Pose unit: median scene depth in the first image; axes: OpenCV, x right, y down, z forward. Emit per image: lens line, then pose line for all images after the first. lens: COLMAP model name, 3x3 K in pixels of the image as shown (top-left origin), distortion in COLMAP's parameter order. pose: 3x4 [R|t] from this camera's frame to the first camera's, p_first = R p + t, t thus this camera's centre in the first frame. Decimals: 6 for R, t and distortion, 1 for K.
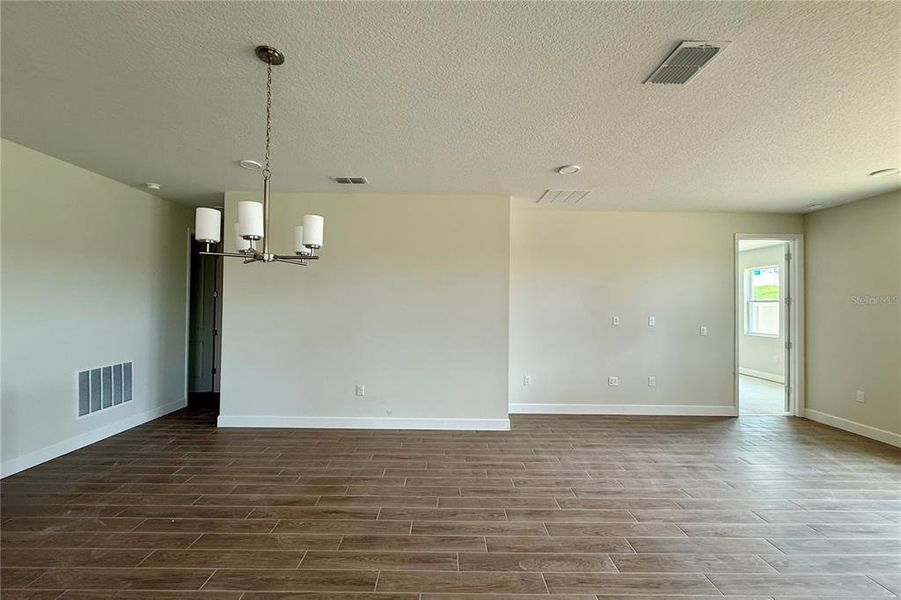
lens RADIAL K [[358.6, 0, 447.2], [0, 358.6, 298.4], [0, 0, 1]] dist [0.001340, -0.000954]
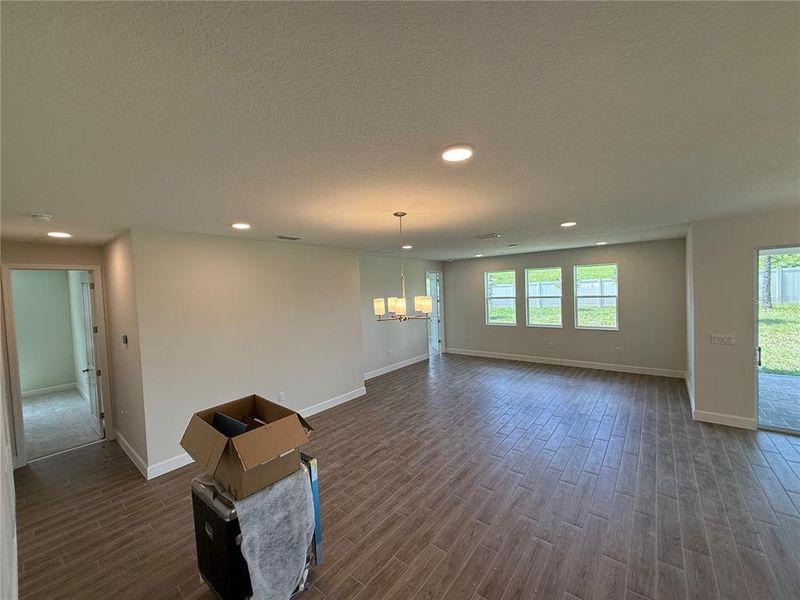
lens RADIAL K [[318.7, 0, 397.9], [0, 318.7, 299.9], [0, 0, 1]] dist [0.001532, 0.000357]
pose [[0.632916, -0.065929, 0.771408, -0.852483], [0.034048, 0.997774, 0.057341, -0.144011], [-0.773472, -0.010027, 0.633752, -0.040543]]
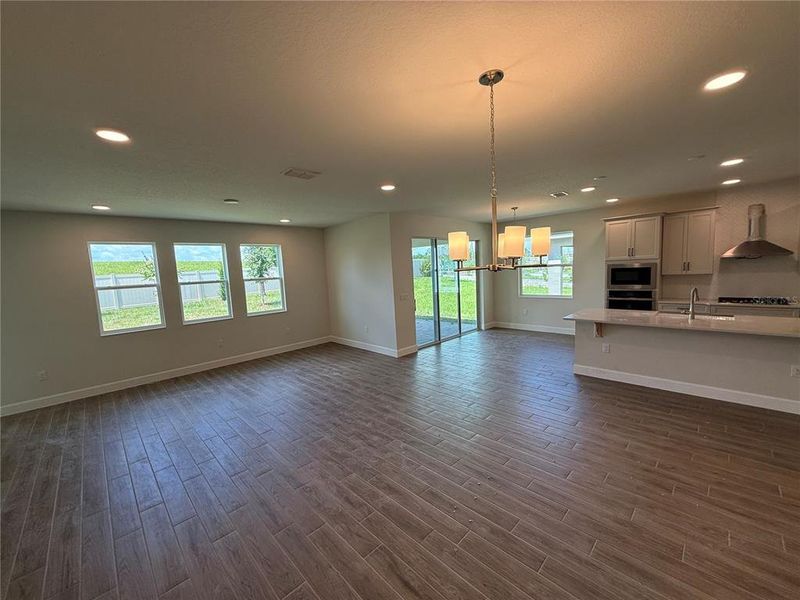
lens RADIAL K [[318.7, 0, 397.1], [0, 318.7, 300.3], [0, 0, 1]] dist [0.001532, 0.000357]
pose [[-0.695352, -0.050504, 0.716893, -0.465427], [0.028207, 0.994841, 0.097444, -0.055204], [-0.718116, 0.087979, -0.690340, 0.876929]]
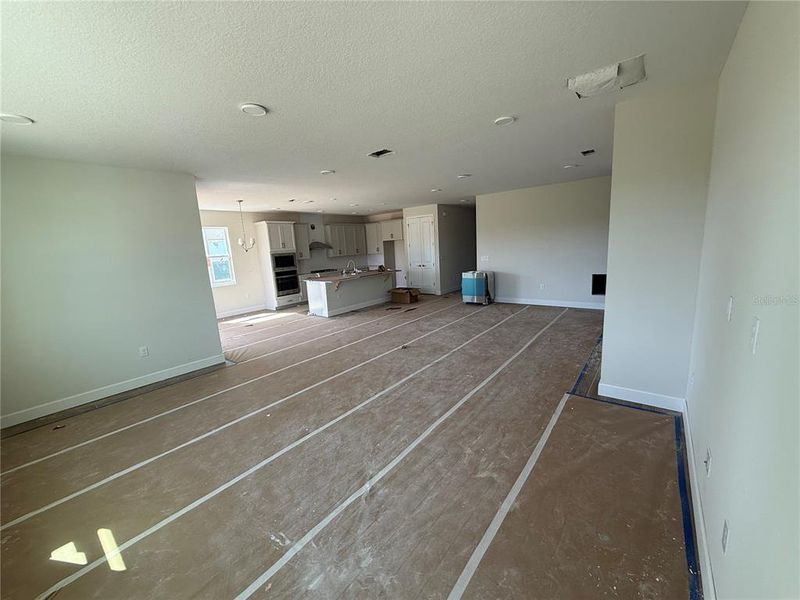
lens RADIAL K [[318.7, 0, 394.7], [0, 318.7, 302.6], [0, 0, 1]] dist [0.001532, 0.000357]
pose [[-0.635805, 0.161986, -0.754660, 1.064571], [0.063798, 0.985413, 0.157767, -0.011795], [0.769208, 0.052163, -0.636865, 1.120752]]
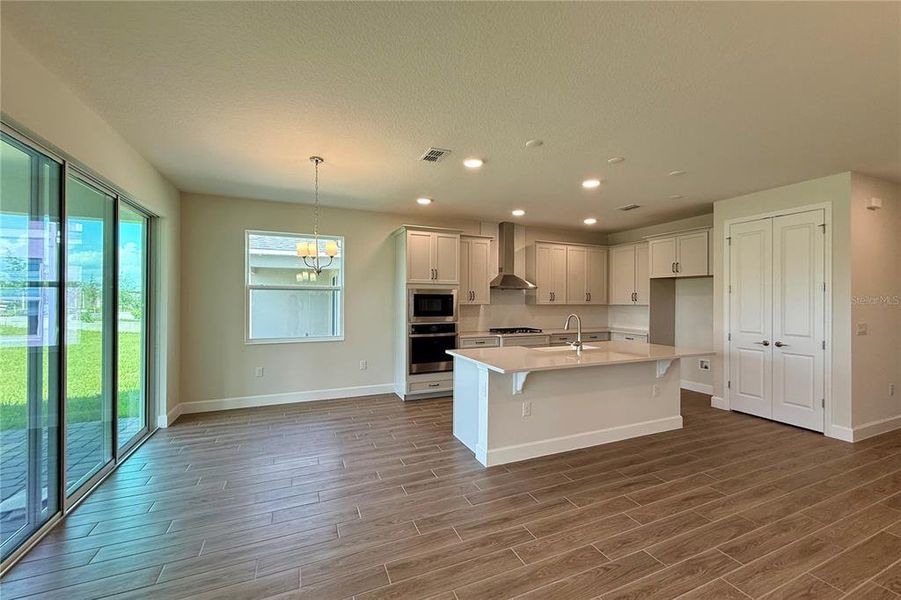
lens RADIAL K [[358.6, 0, 446.8], [0, 358.6, 298.6], [0, 0, 1]] dist [0.001340, -0.000954]
pose [[-0.922582, -0.018571, -0.385354, 0.277029], [-0.009472, 0.999630, -0.025496, 0.014629], [0.385685, -0.019872, -0.922417, 0.284180]]
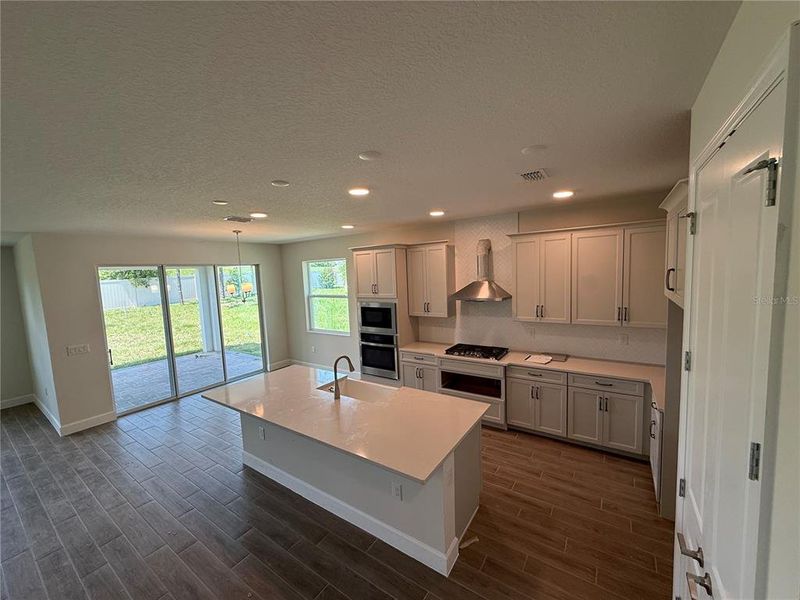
lens RADIAL K [[318.7, 0, 397.2], [0, 318.7, 300.1], [0, 0, 1]] dist [0.001532, 0.000357]
pose [[-0.819984, -0.030034, 0.571598, -0.912792], [0.021808, 0.996258, 0.083632, -0.157845], [-0.571971, 0.081043, -0.816260, 0.056295]]
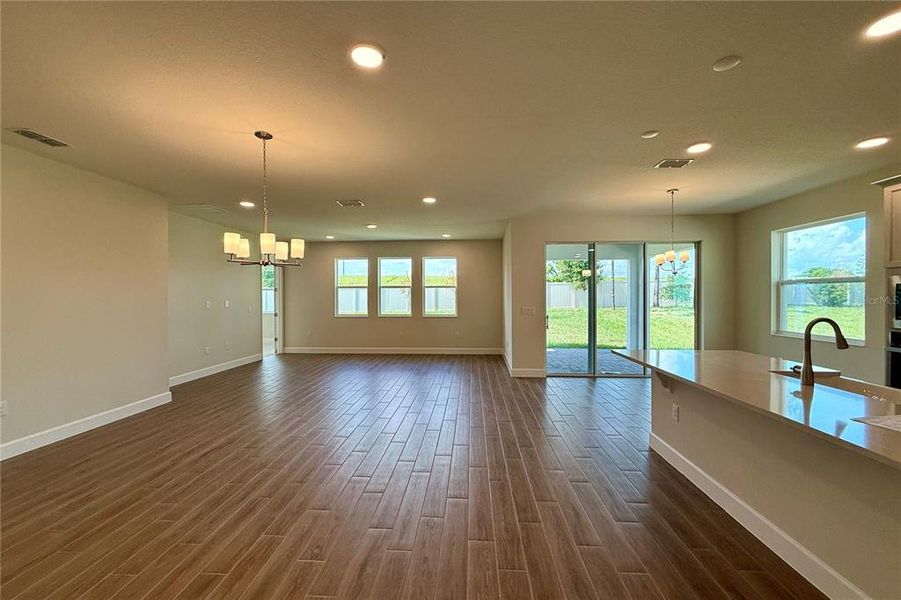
lens RADIAL K [[358.6, 0, 446.8], [0, 358.6, 298.9], [0, 0, 1]] dist [0.001340, -0.000954]
pose [[0.075323, -0.022850, 0.996897, -0.928478], [-0.014567, 0.999606, 0.024012, -0.003106], [-0.997053, -0.016331, 0.074961, 0.028889]]
